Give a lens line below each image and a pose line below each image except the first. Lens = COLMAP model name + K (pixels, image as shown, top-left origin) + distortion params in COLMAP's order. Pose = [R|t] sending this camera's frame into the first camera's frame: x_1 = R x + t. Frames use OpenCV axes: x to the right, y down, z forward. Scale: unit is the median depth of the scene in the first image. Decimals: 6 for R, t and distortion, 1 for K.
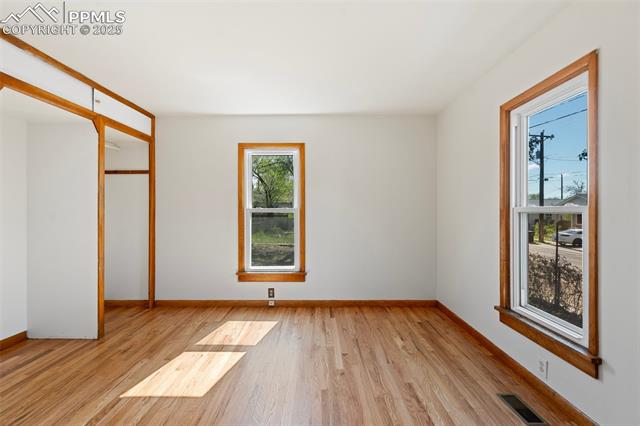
lens RADIAL K [[294.9, 0, 321.8], [0, 294.9, 212.2], [0, 0, 1]] dist [-0.003854, 0.003299]
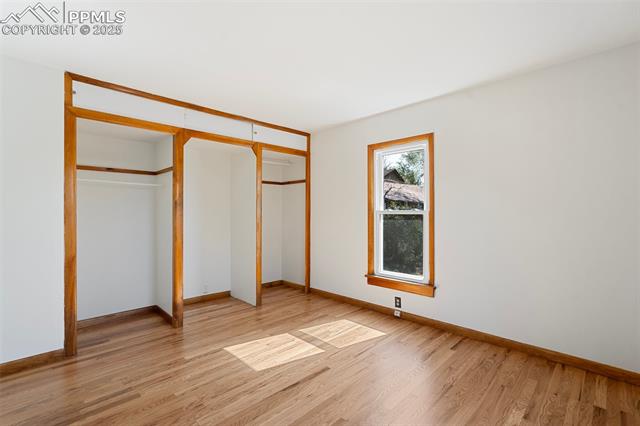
lens RADIAL K [[294.9, 0, 319.1], [0, 294.9, 211.6], [0, 0, 1]] dist [-0.003854, 0.003299]
pose [[0.703774, -0.001877, -0.710422, 0.345439], [-0.004308, 0.999967, -0.006909, -0.001272], [0.710411, 0.007923, 0.703742, 0.200057]]
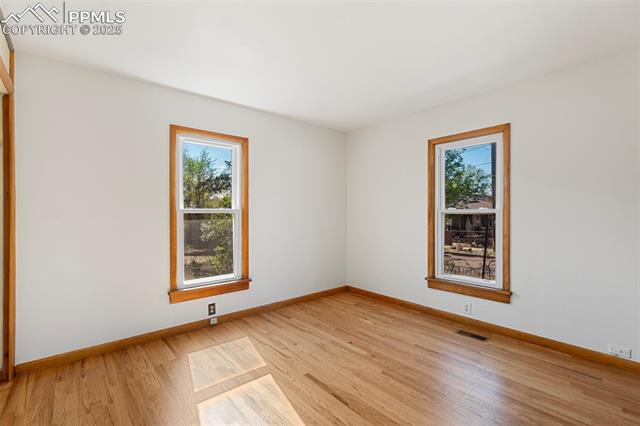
lens RADIAL K [[294.9, 0, 315.9], [0, 294.9, 208.9], [0, 0, 1]] dist [-0.003854, 0.003299]
pose [[0.758164, 0.002376, 0.652059, -0.556079], [0.003145, 0.999968, -0.007300, -0.006112], [-0.652056, 0.007586, 0.758133, 0.186402]]
